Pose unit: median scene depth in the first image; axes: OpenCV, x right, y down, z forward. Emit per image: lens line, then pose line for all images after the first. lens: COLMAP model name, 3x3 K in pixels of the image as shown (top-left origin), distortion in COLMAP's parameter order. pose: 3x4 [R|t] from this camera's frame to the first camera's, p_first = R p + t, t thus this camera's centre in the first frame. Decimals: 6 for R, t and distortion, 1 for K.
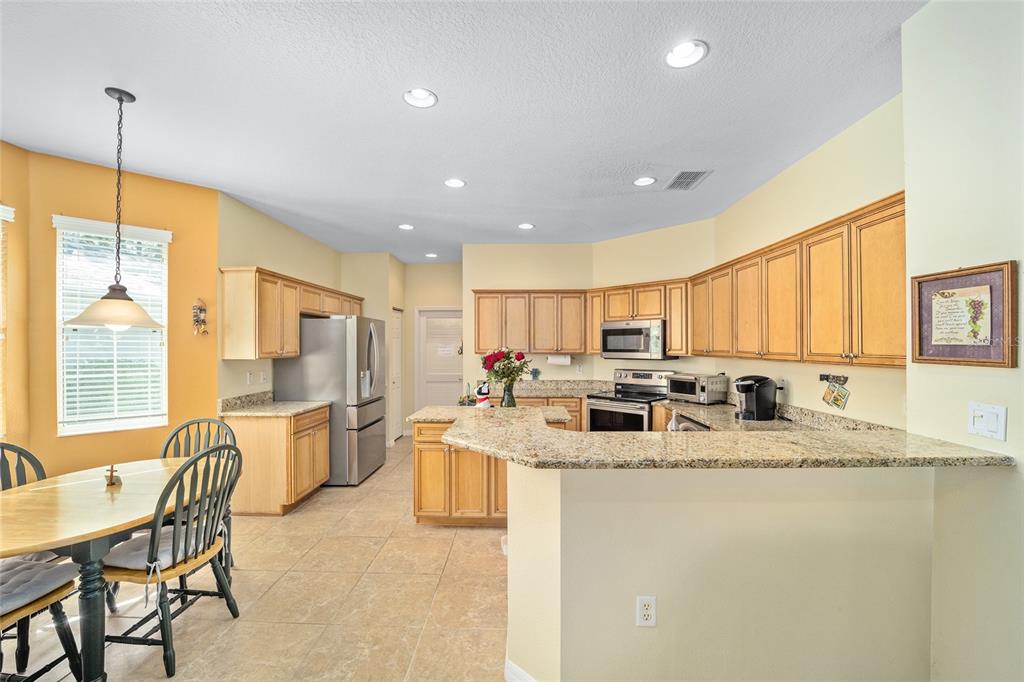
lens RADIAL K [[417.7, 0, 515.0], [0, 417.7, 344.0], [0, 0, 1]] dist [-0.021125, 0.001334]
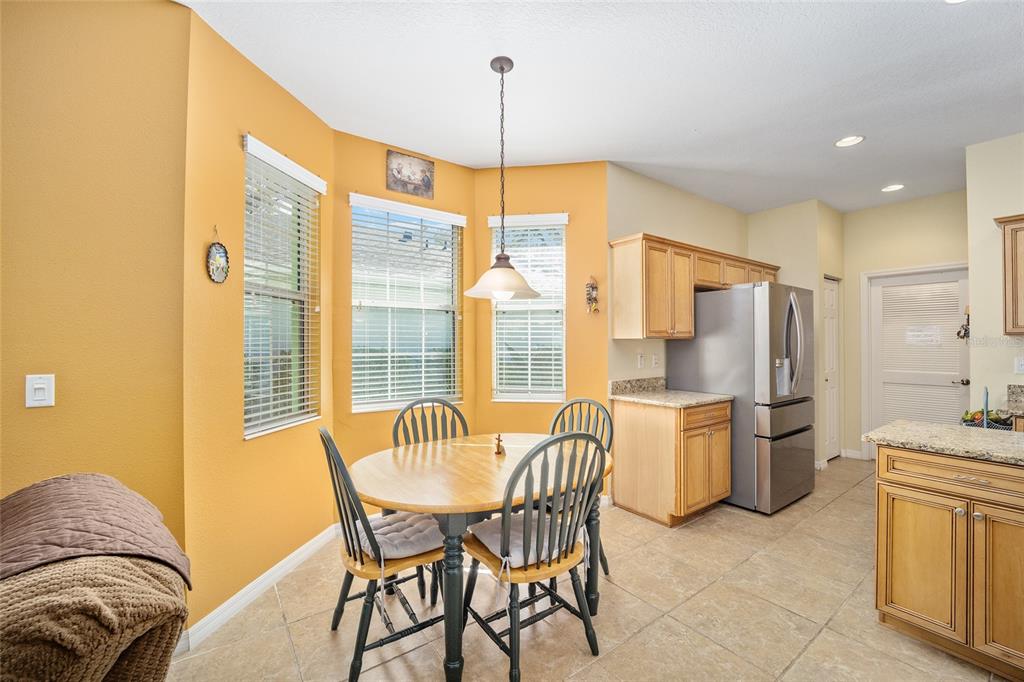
lens RADIAL K [[417.7, 0, 511.6], [0, 417.7, 340.4], [0, 0, 1]] dist [-0.021125, 0.001334]
pose [[0.602943, -0.004319, -0.797772, -0.088462], [0.004657, 0.999987, -0.001894, 0.040689], [0.797771, -0.002573, 0.602956, 0.243139]]
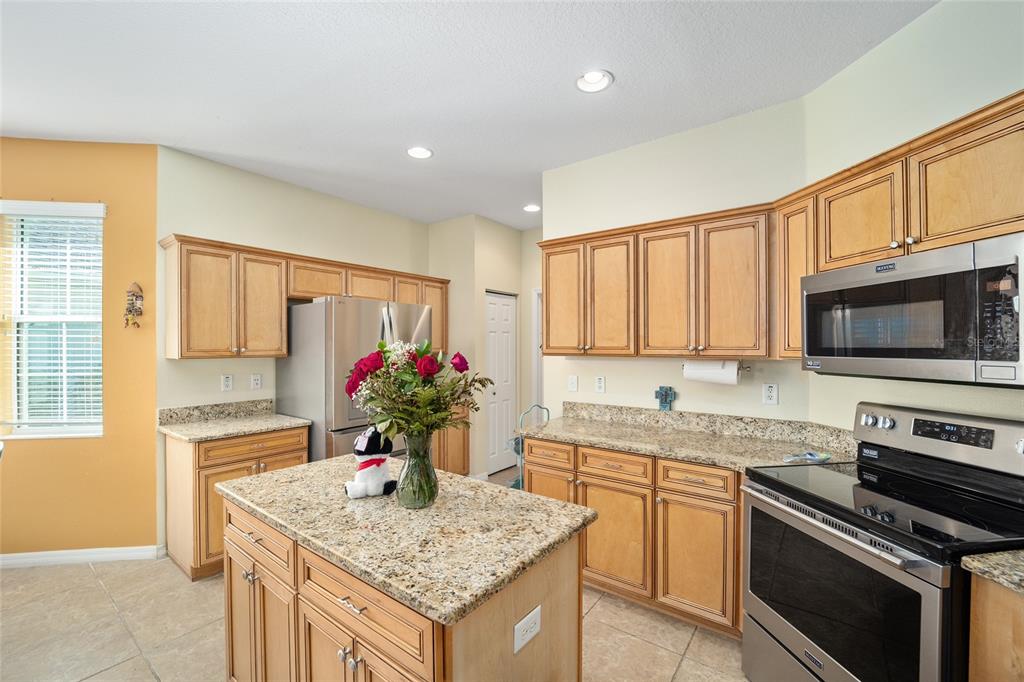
lens RADIAL K [[417.7, 0, 511.9], [0, 417.7, 346.0], [0, 0, 1]] dist [-0.021125, 0.001334]
pose [[0.813518, -0.000511, -0.581540, 0.284751], [0.002319, 0.999995, 0.002365, 0.013264], [0.581535, -0.003273, 0.813515, 0.741924]]
